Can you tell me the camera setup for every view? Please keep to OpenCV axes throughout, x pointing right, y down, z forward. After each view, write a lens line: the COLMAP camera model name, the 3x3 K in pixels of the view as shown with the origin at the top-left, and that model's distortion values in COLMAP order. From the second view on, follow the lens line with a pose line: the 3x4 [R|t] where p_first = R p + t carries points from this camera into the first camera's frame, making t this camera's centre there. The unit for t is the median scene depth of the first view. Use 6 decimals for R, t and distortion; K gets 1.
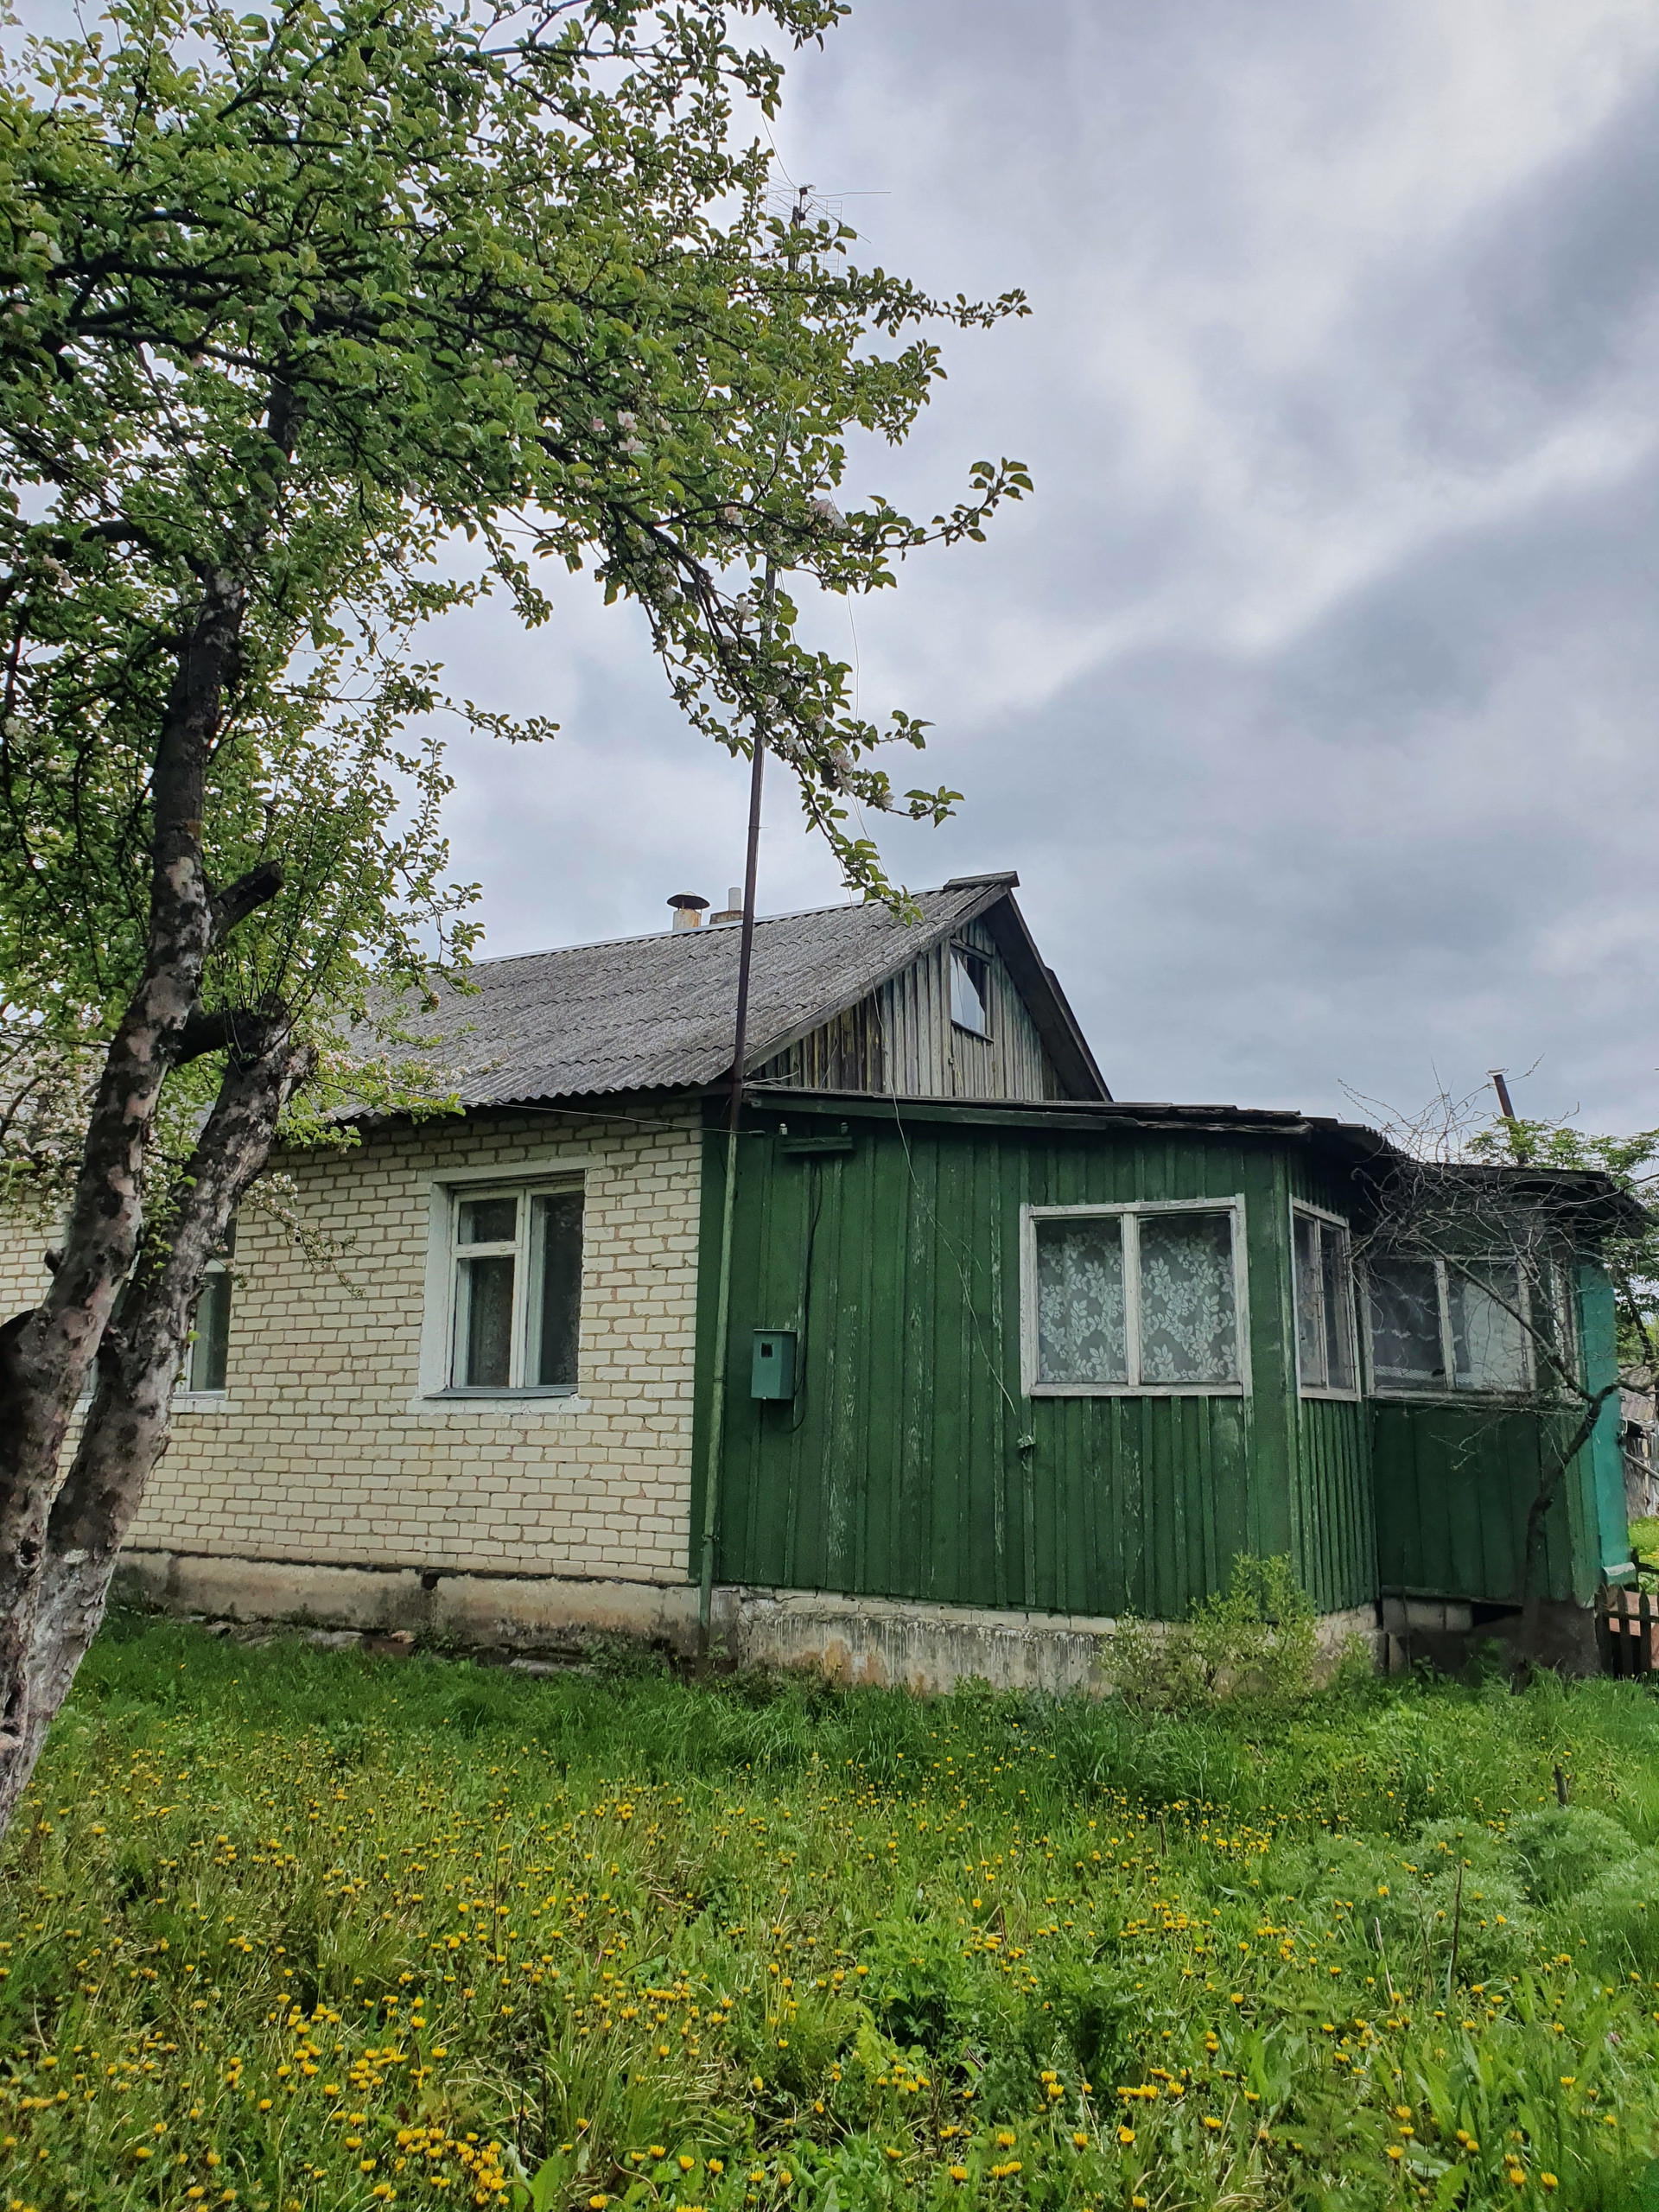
lens RADIAL K [[1682.4, 0, 829.5], [0, 1682.4, 1106.0], [0, 0, 1]] dist [0.099900, -0.173548]
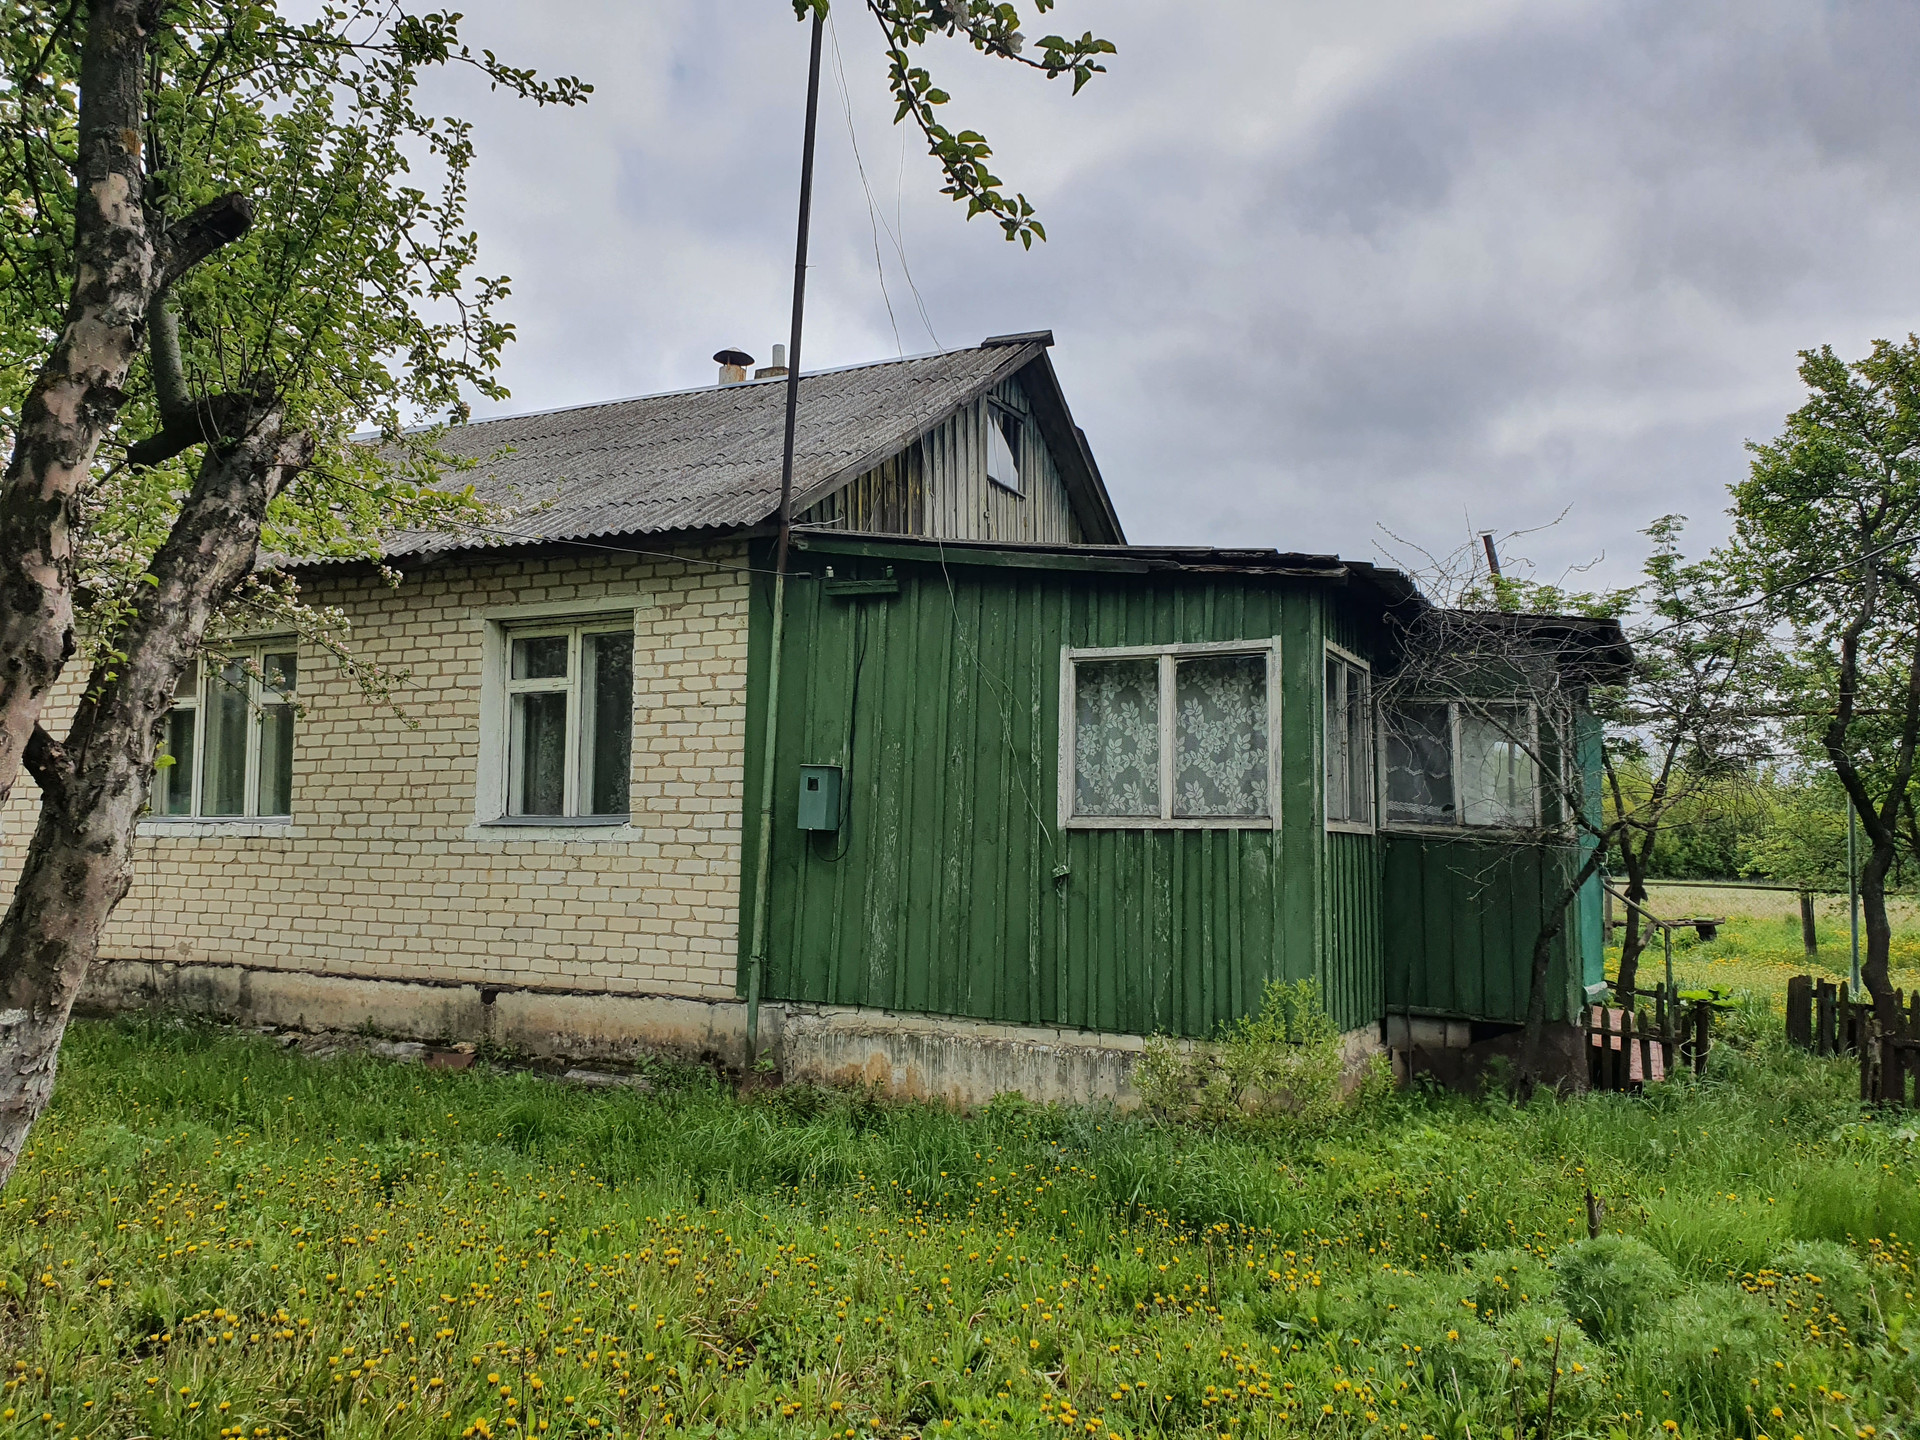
lens RADIAL K [[1461.0, 0, 925.6], [0, 1461.0, 720.3], [0, 0, 1]] dist [0.093333, -0.070429]
pose [[0.998819, 0.010055, 0.047537, -0.011326], [-0.014770, 0.994887, 0.099908, 0.015811], [-0.046290, -0.100493, 0.993860, 0.109765]]
